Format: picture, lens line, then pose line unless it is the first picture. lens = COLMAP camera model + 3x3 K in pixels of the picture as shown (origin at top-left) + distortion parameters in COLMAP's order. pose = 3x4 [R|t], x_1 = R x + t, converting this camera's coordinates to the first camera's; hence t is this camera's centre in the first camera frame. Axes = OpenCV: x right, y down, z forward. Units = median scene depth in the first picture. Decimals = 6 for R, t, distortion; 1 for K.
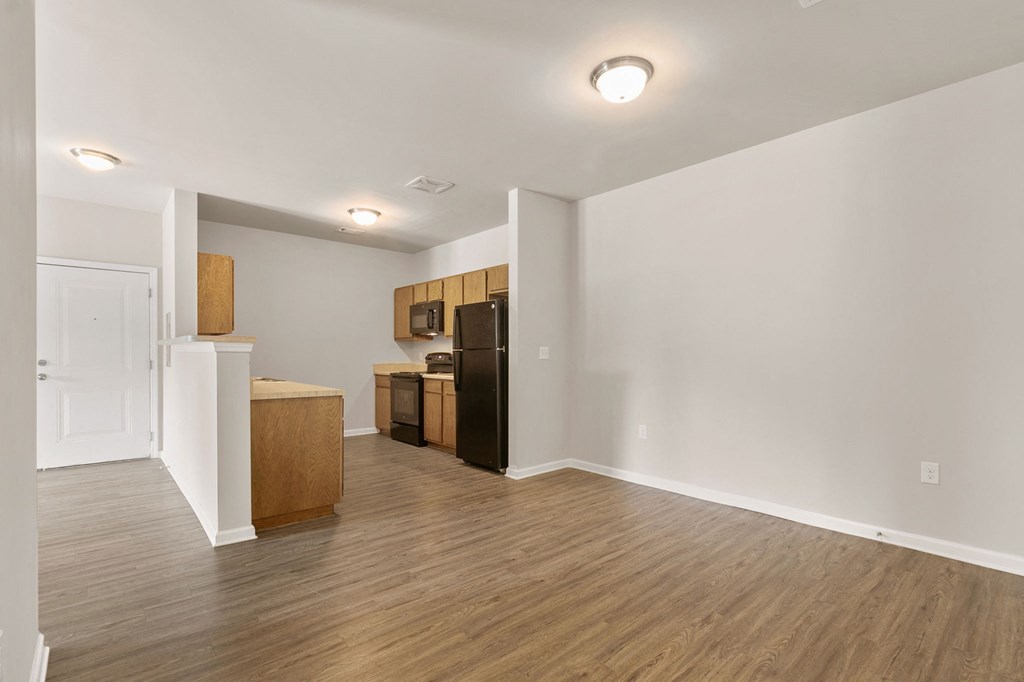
lens RADIAL K [[473.4, 0, 512.0], [0, 473.4, 347.6], [0, 0, 1]] dist [-0.003707, -0.001106]
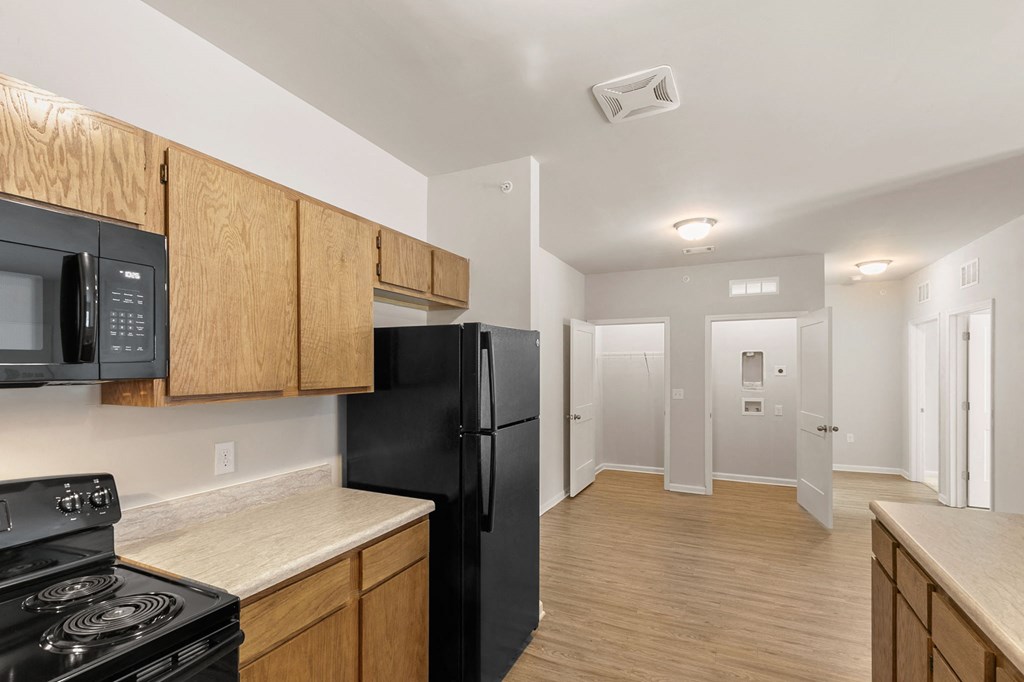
lens RADIAL K [[473.4, 0, 508.0], [0, 473.4, 366.2], [0, 0, 1]] dist [-0.003707, -0.001106]
pose [[-0.382798, -0.003220, 0.923827, -0.767895], [-0.012408, 0.999922, -0.001656, -0.080931], [-0.923749, -0.012097, -0.382808, 1.749736]]
